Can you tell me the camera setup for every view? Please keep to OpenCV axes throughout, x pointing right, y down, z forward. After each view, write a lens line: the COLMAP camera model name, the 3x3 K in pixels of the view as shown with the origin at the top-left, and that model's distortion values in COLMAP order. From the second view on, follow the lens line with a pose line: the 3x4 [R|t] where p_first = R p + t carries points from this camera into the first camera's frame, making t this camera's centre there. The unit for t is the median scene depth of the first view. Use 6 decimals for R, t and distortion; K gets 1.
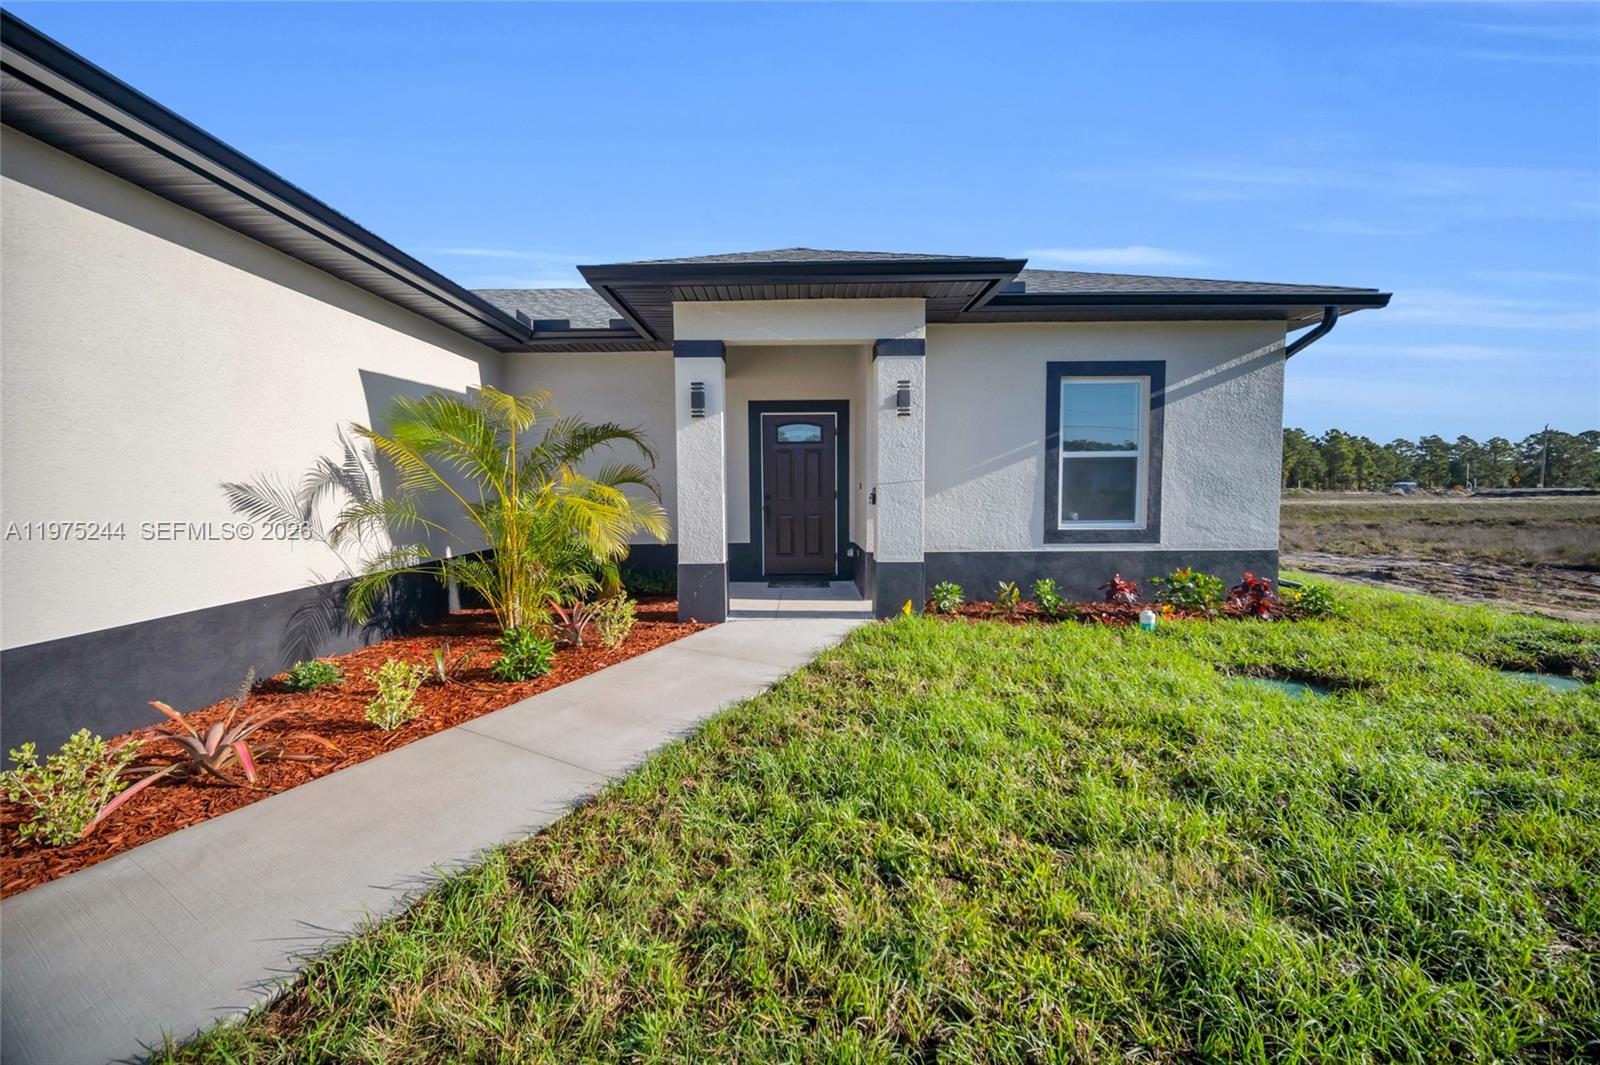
lens RADIAL K [[644.0, 0, 788.7], [0, 644.0, 518.8], [0, 0, 1]] dist [0.001016, 0.000059]
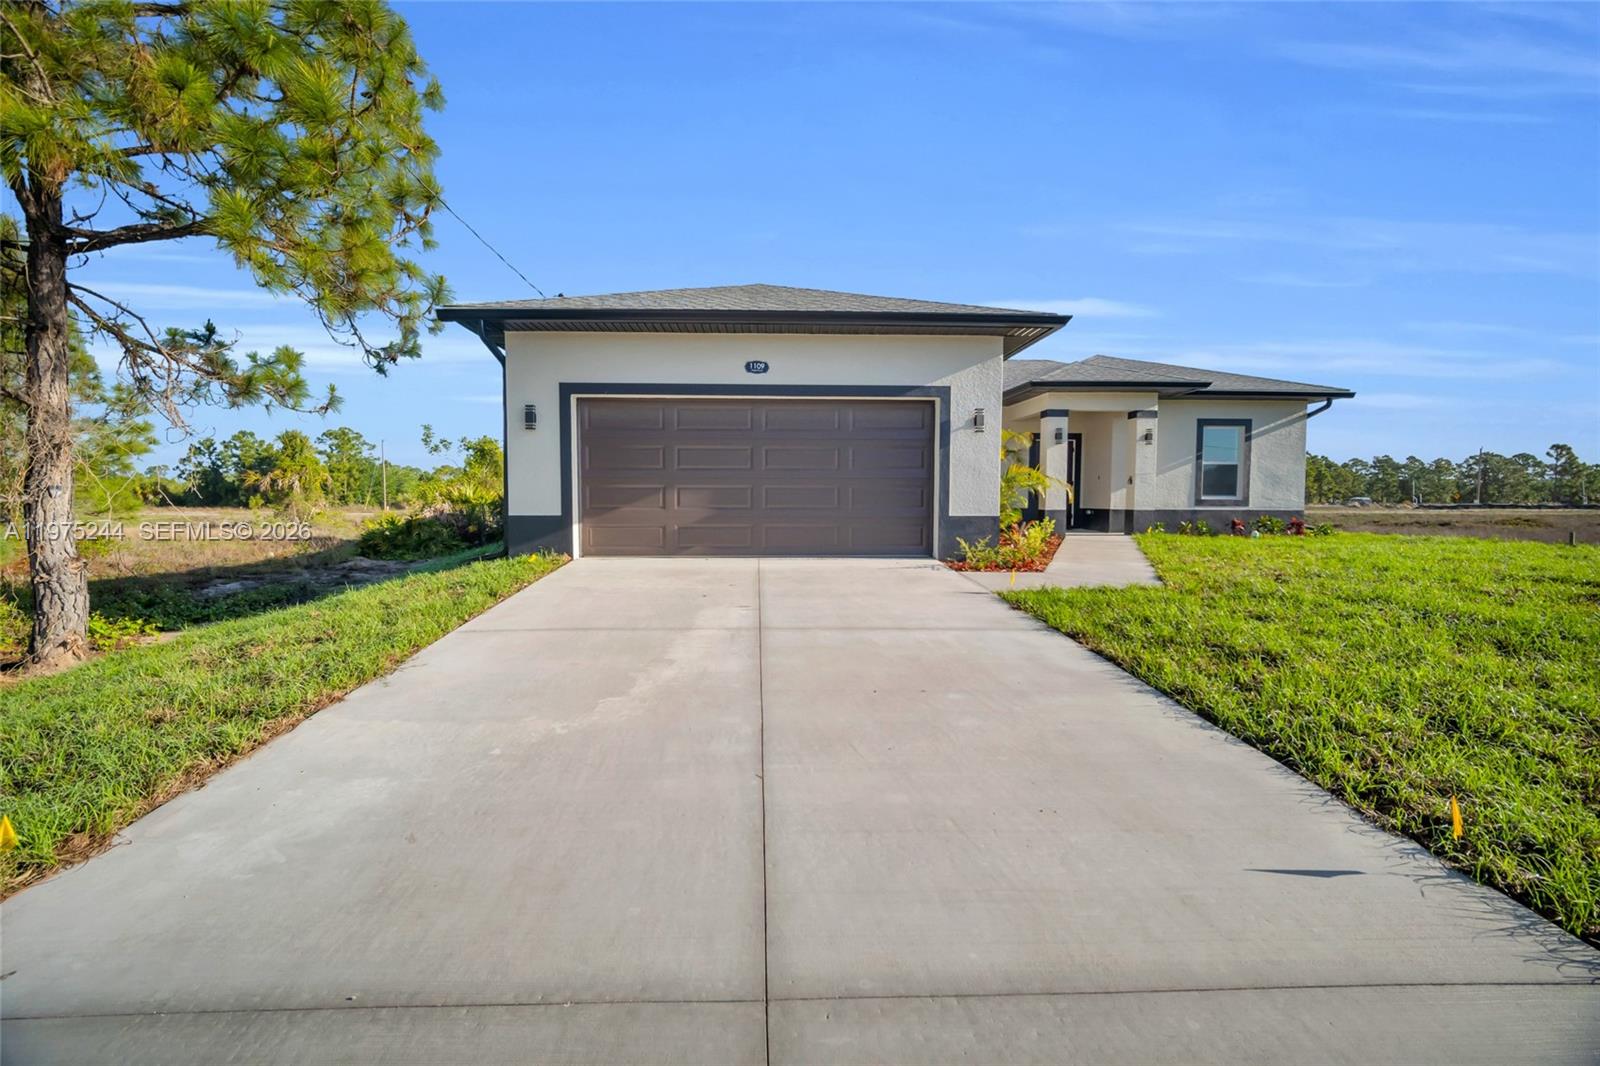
lens RADIAL K [[644.0, 0, 788.7], [0, 644.0, 519.3], [0, 0, 1]] dist [0.001016, 0.000059]
pose [[0.999231, 0.011129, 0.037589, -0.966133], [-0.010541, 0.999820, -0.015794, 0.125932], [-0.037758, 0.015385, 0.999168, -1.000227]]
